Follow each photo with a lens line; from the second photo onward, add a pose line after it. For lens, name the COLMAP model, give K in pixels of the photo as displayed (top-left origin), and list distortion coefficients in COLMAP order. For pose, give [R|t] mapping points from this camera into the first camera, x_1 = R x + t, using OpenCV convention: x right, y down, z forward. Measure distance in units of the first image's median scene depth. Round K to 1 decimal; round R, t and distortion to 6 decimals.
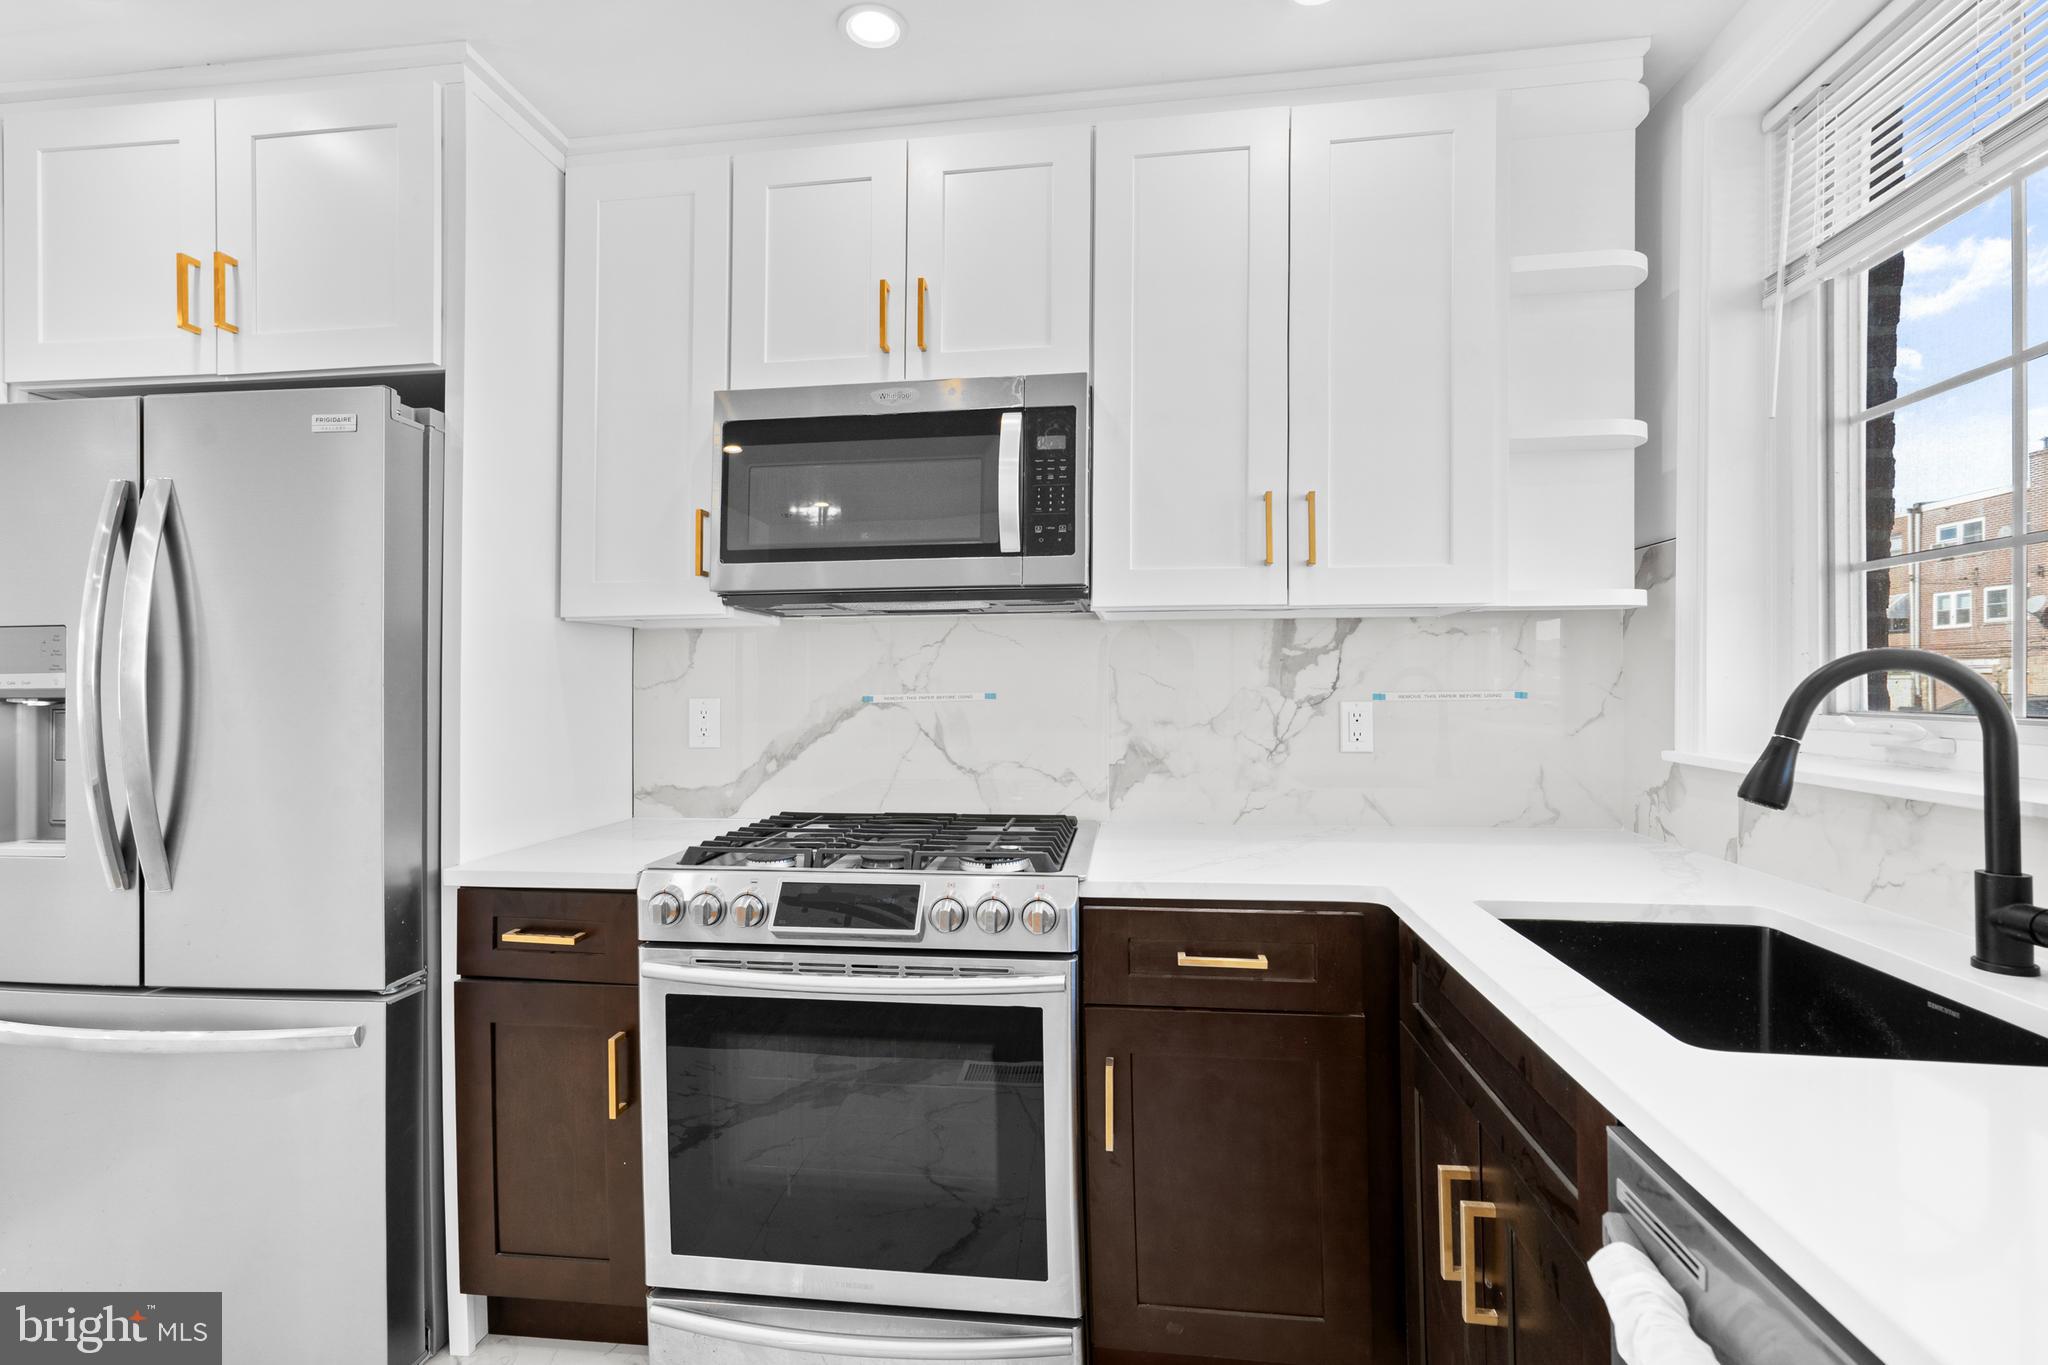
lens RADIAL K [[941.2, 0, 1002.0], [0, 941.2, 673.1], [0, 0, 1]] dist [-0.000363, 0.008242]
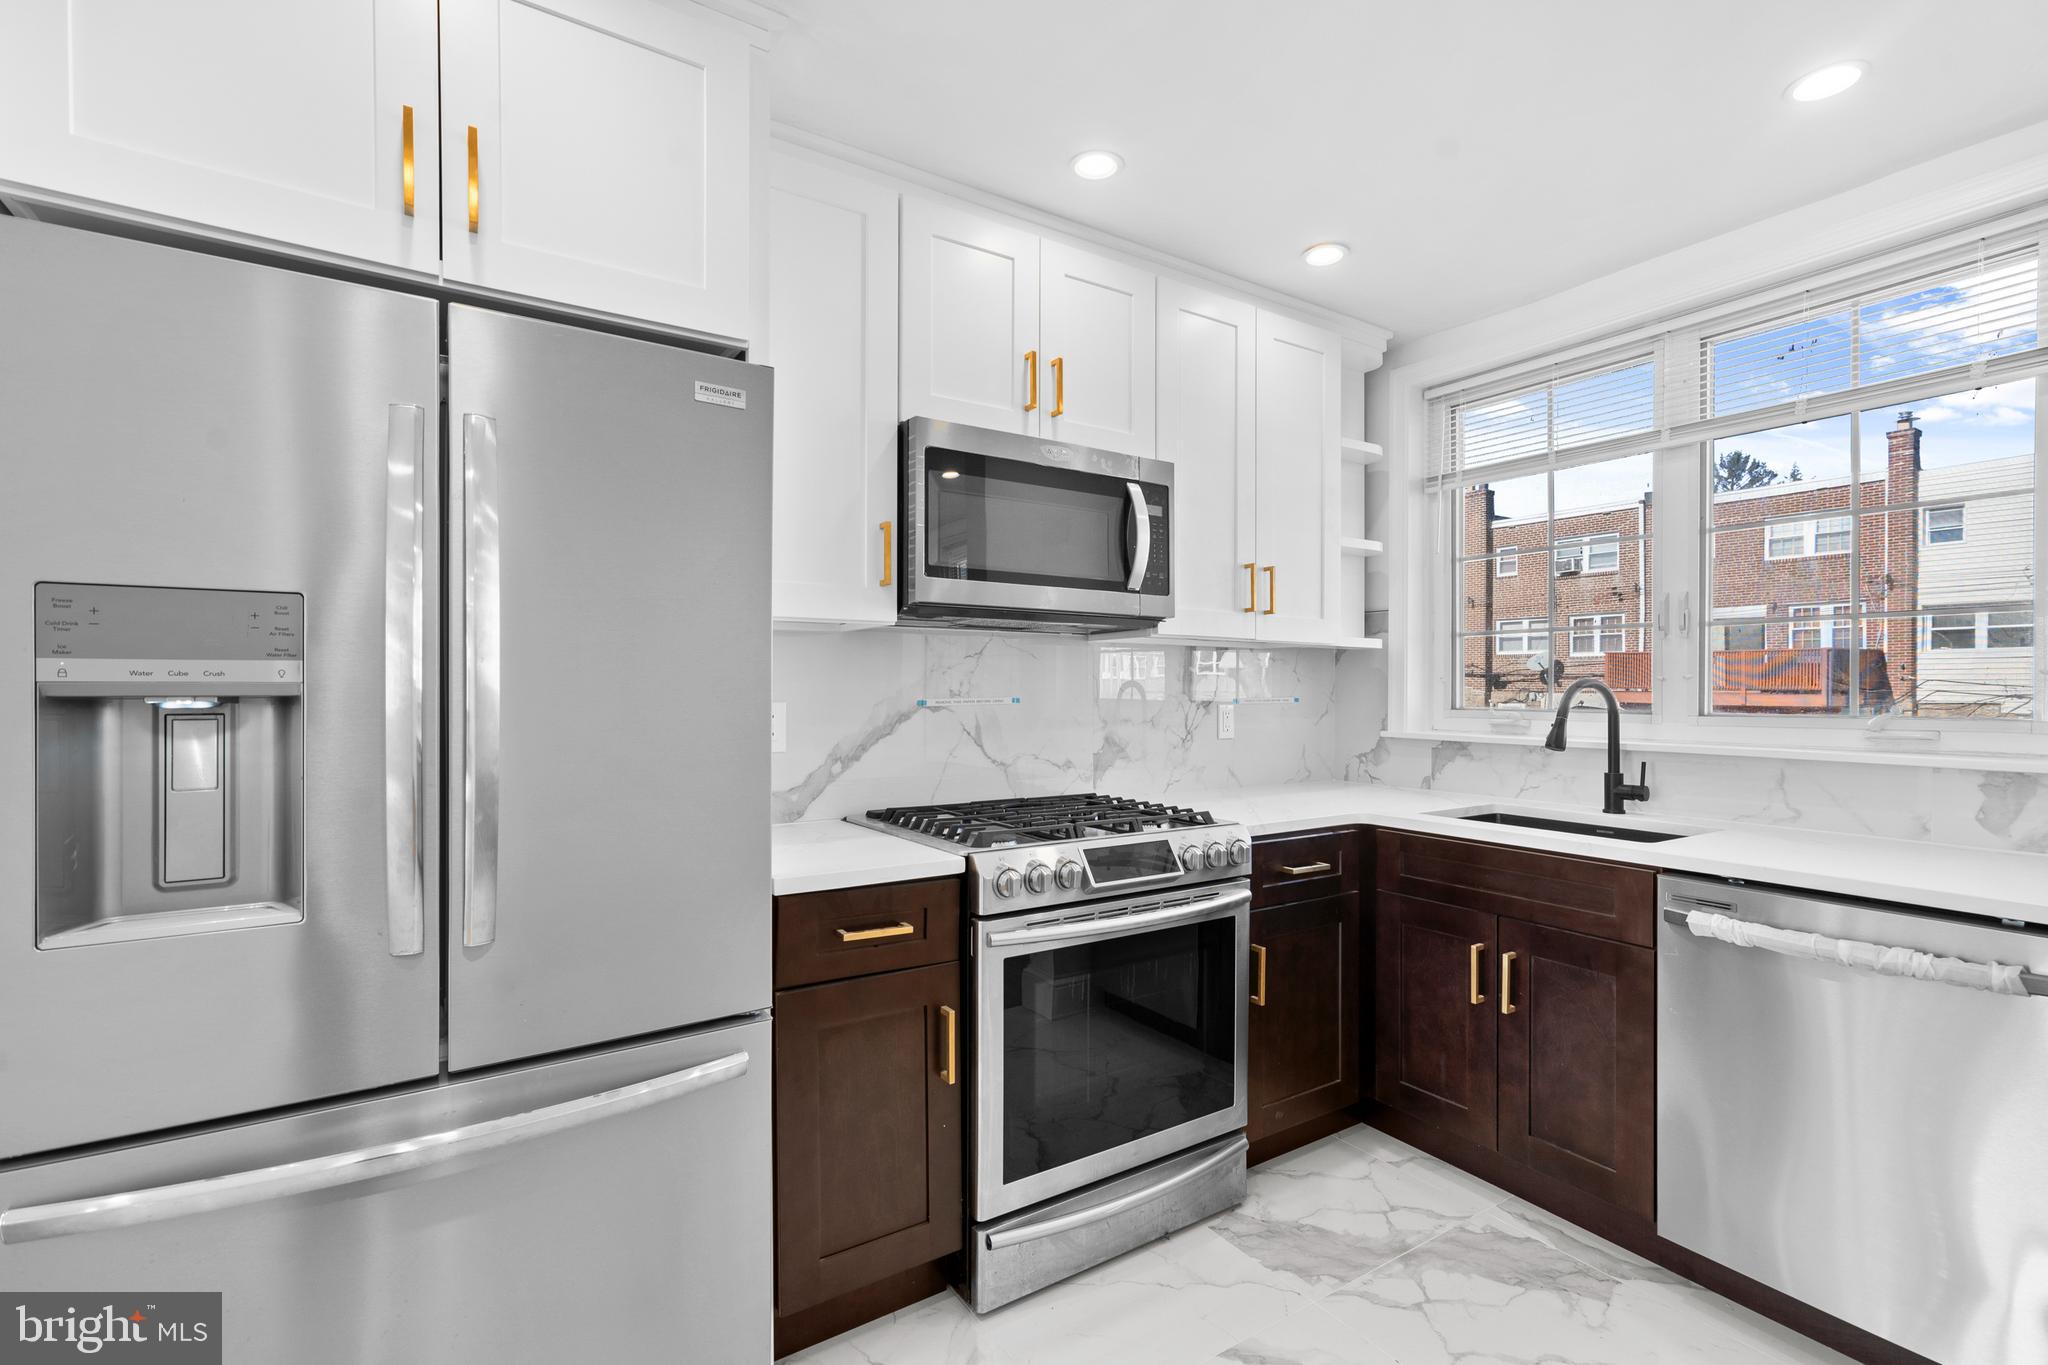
lens RADIAL K [[941.2, 0, 1015.3], [0, 941.2, 686.0], [0, 0, 1]] dist [-0.000363, 0.008242]
pose [[0.756273, 0.012198, 0.654143, -0.994952], [-0.012465, 0.999913, -0.004235, 0.013773], [-0.654138, -0.004951, 0.756359, 0.116616]]
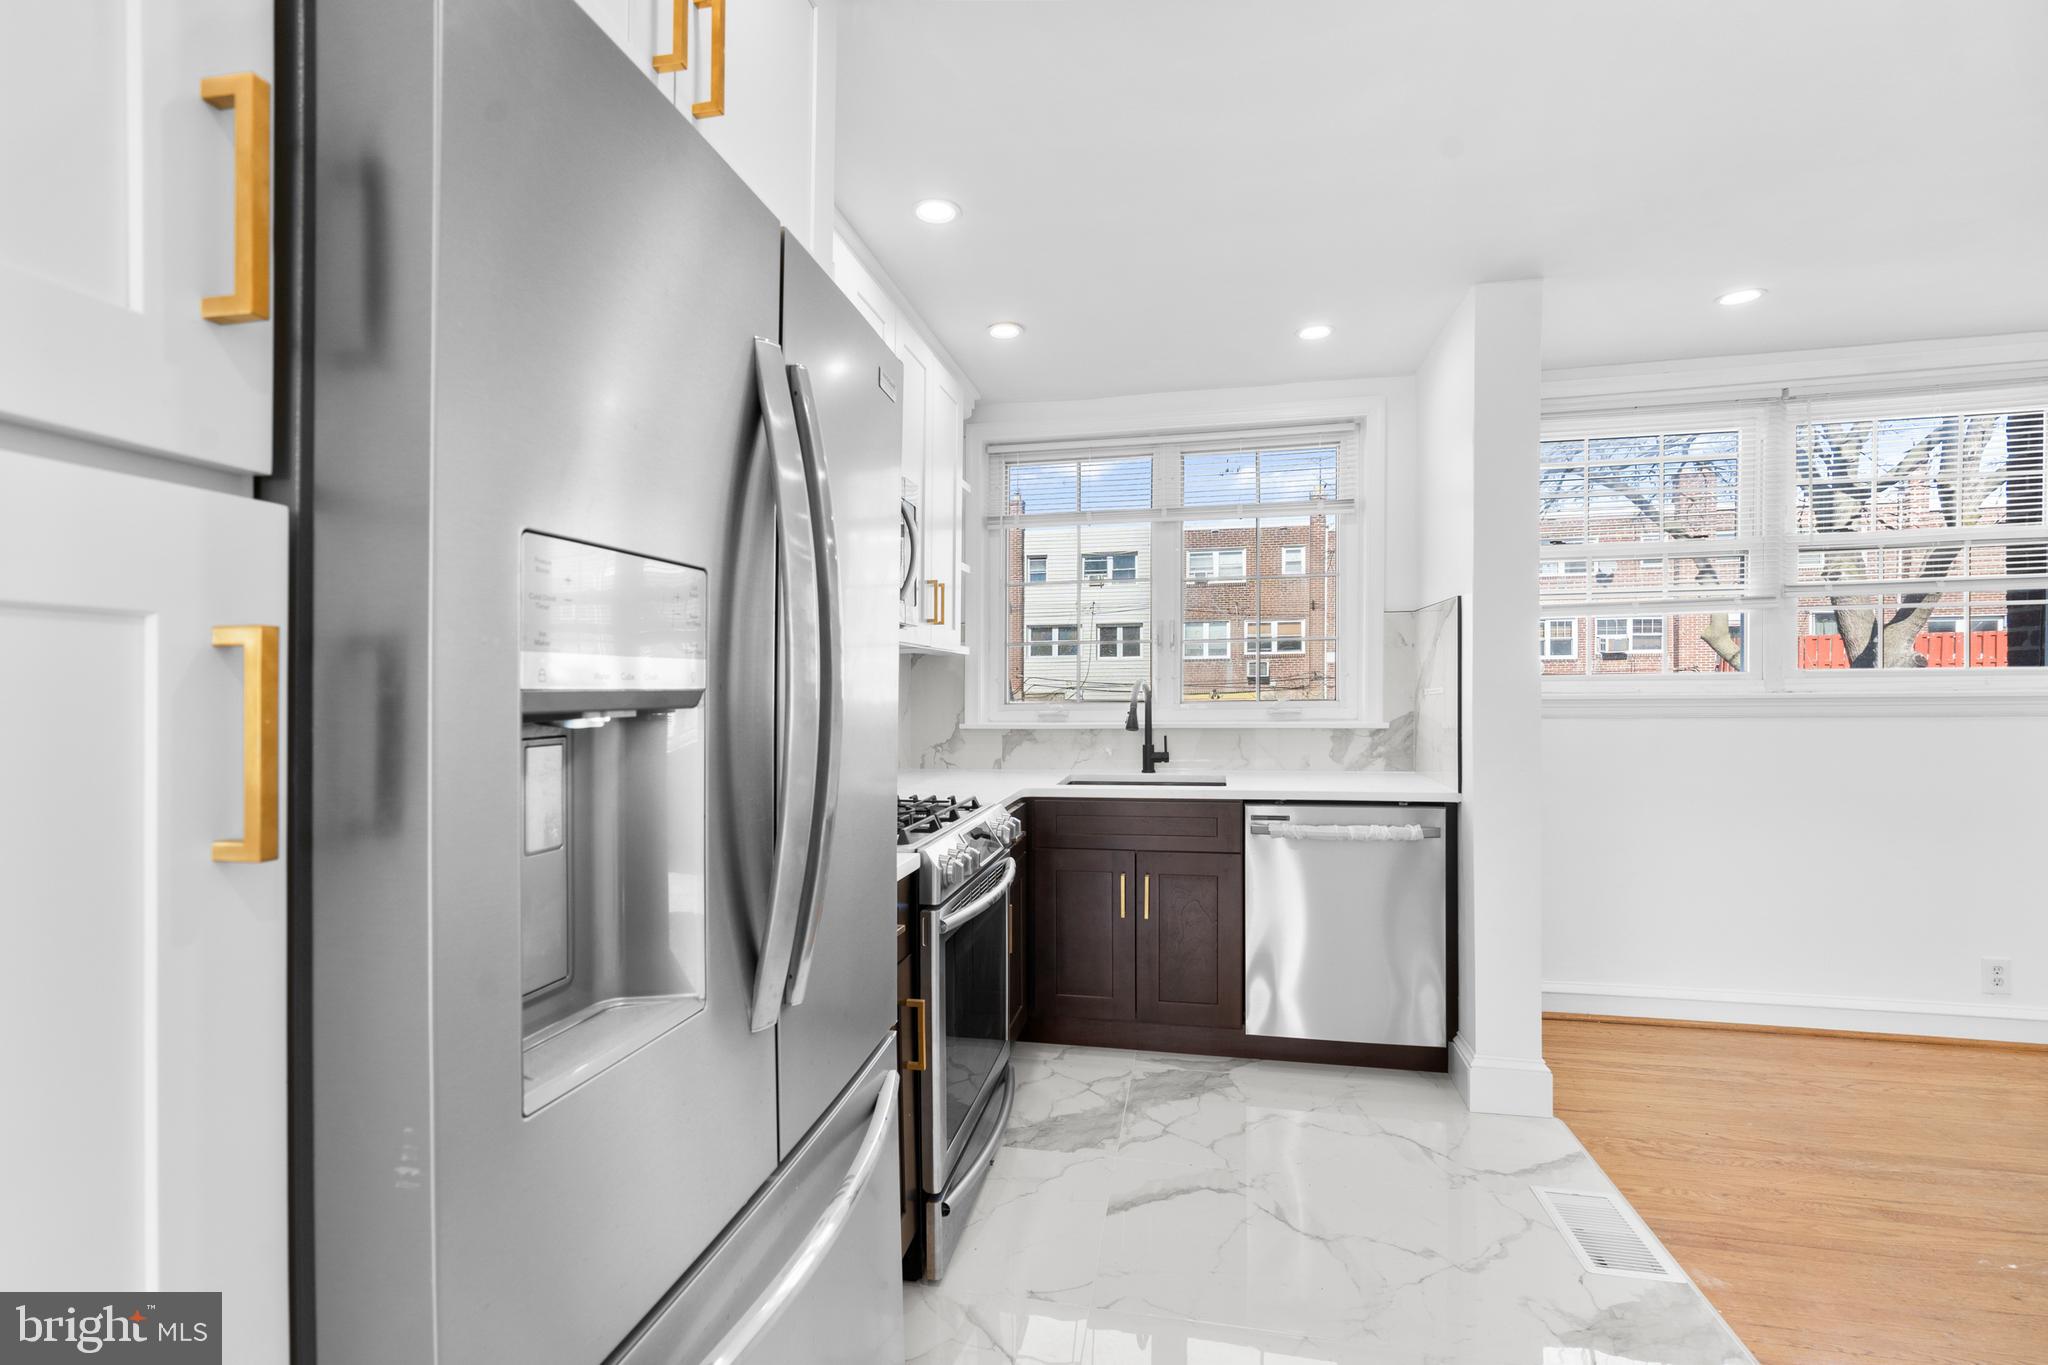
lens RADIAL K [[941.2, 0, 1032.3], [0, 941.2, 683.7], [0, 0, 1]] dist [-0.000363, 0.008242]
pose [[0.048199, 0.008884, 0.998798, -1.436841], [0.005843, 0.999941, -0.009176, 0.011879], [-0.998821, 0.006279, 0.048144, 0.748388]]
